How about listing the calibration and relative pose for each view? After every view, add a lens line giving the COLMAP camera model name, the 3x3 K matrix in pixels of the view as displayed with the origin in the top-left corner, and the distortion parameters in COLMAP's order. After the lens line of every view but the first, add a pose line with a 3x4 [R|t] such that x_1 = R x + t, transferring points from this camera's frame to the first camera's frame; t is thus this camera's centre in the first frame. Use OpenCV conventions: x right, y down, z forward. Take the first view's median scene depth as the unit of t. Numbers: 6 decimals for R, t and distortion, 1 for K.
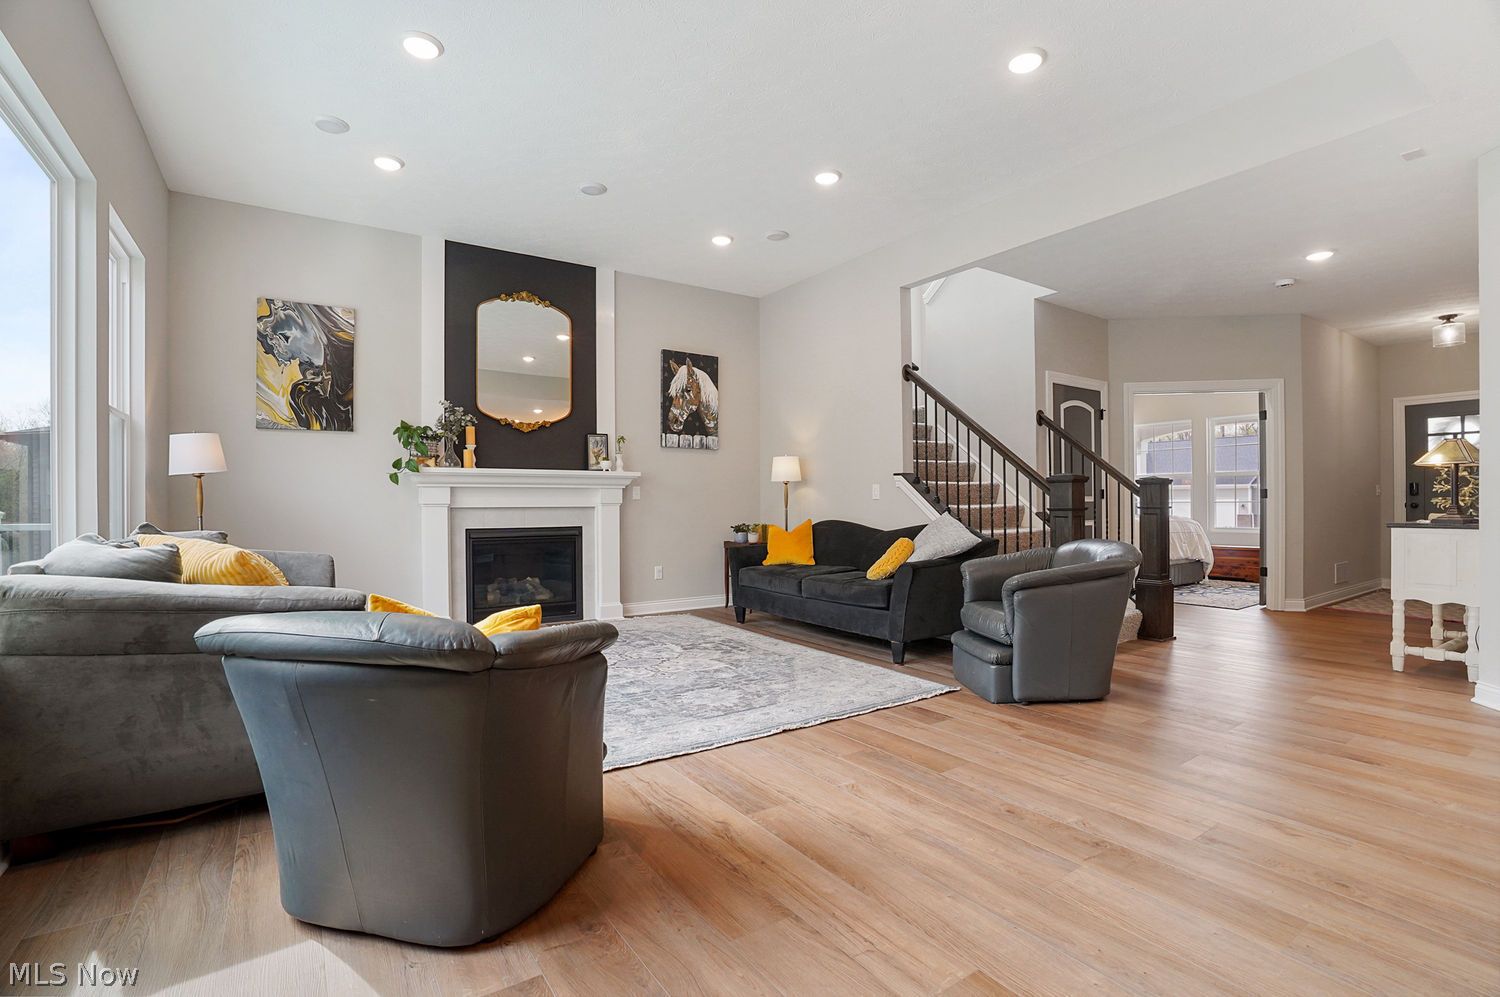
lens RADIAL K [[698.3, 0, 750.0], [0, 698.3, 498.5], [0, 0, 1]] dist [-0.053848, 0.000042]
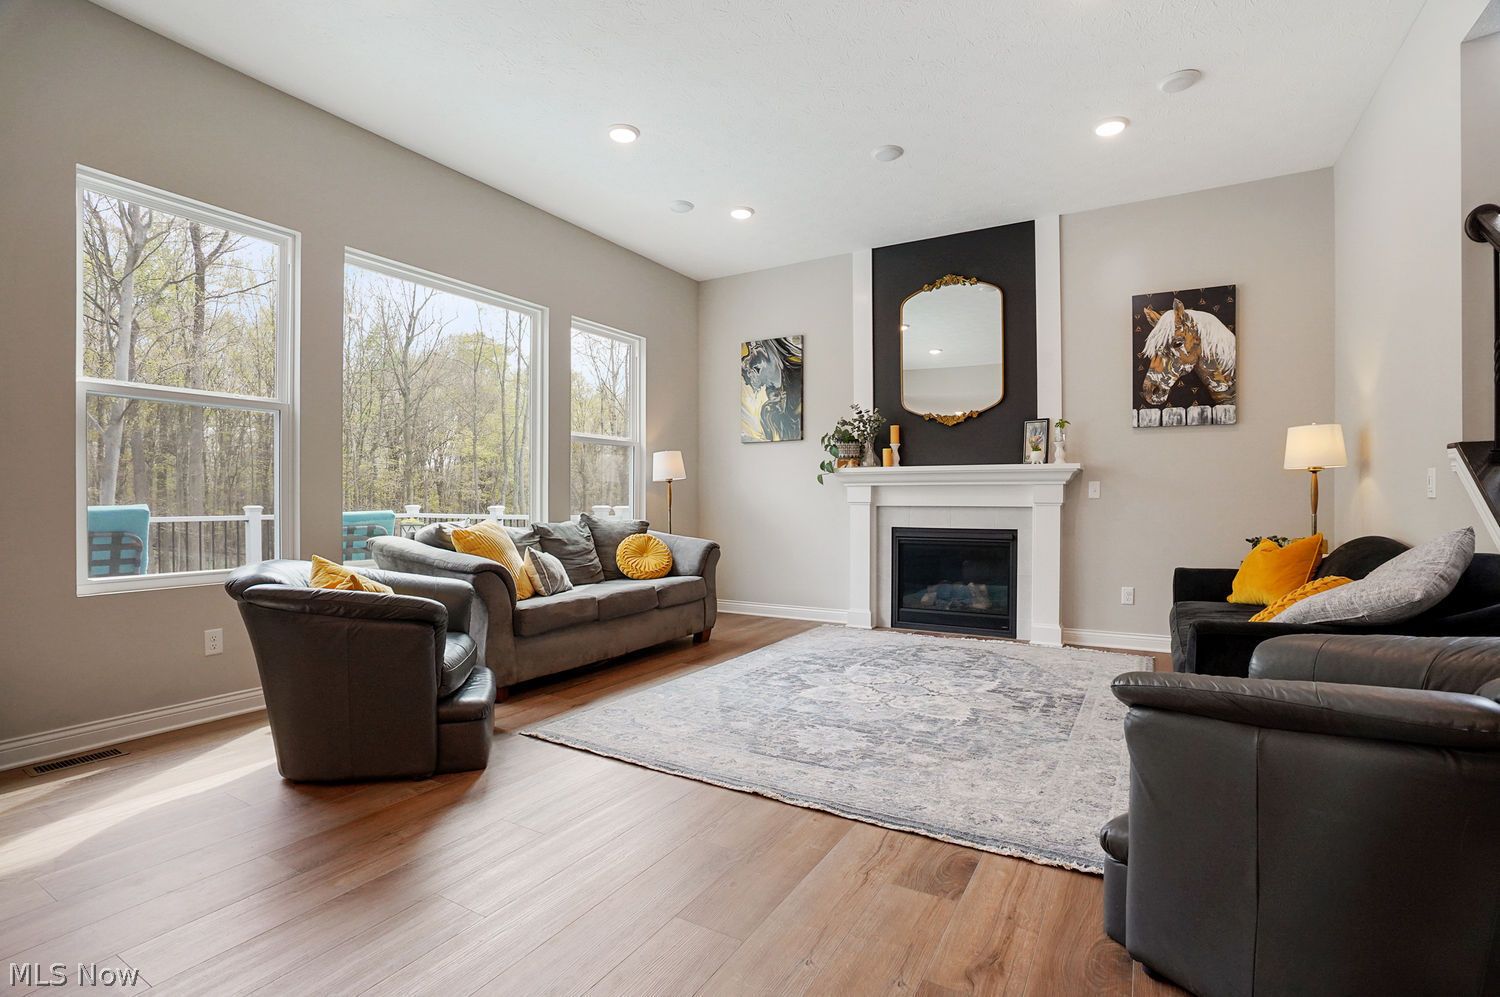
lens RADIAL K [[698.3, 0, 750.0], [0, 698.3, 498.5], [0, 0, 1]] dist [-0.053848, 0.000042]
pose [[0.429511, 0.001137, -0.903061, 0.459615], [-0.001307, 0.999999, 0.000637, 0.002118], [0.903061, 0.000907, 0.429512, 0.407298]]
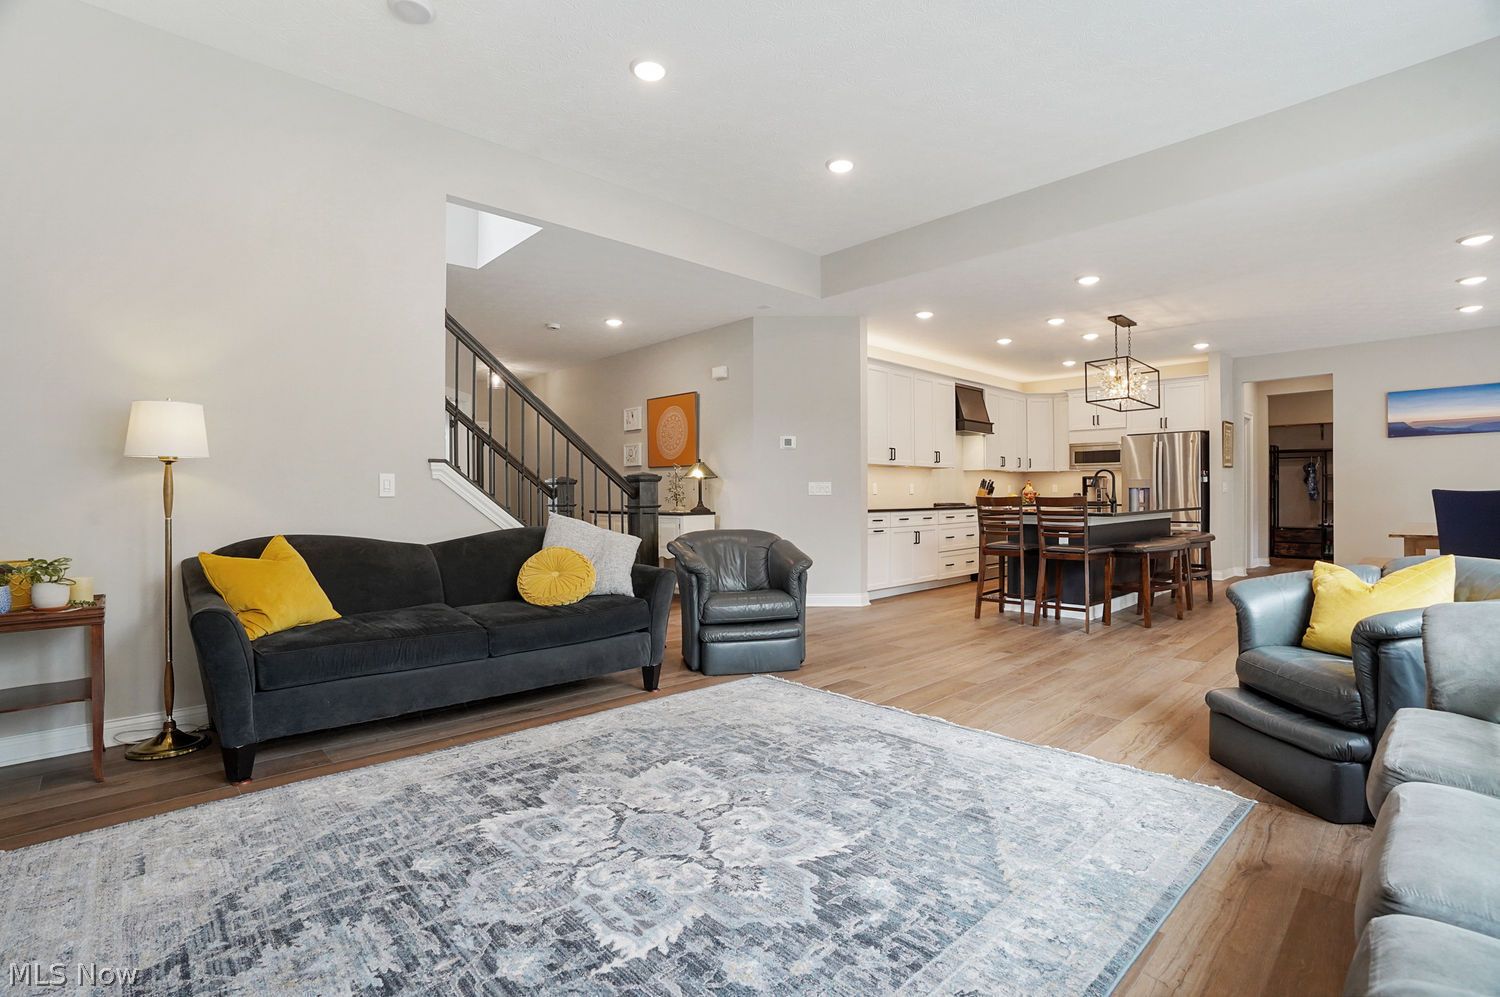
lens RADIAL K [[707.2, 0, 750.0], [0, 707.2, 498.5], [0, 0, 1]] dist [-0.061421, -0.000005]
pose [[-0.167230, 0.004039, 0.985910, -0.560001], [0.006754, 0.999973, -0.002951, 0.007691], [-0.985895, 0.006165, -0.167253, 0.887014]]
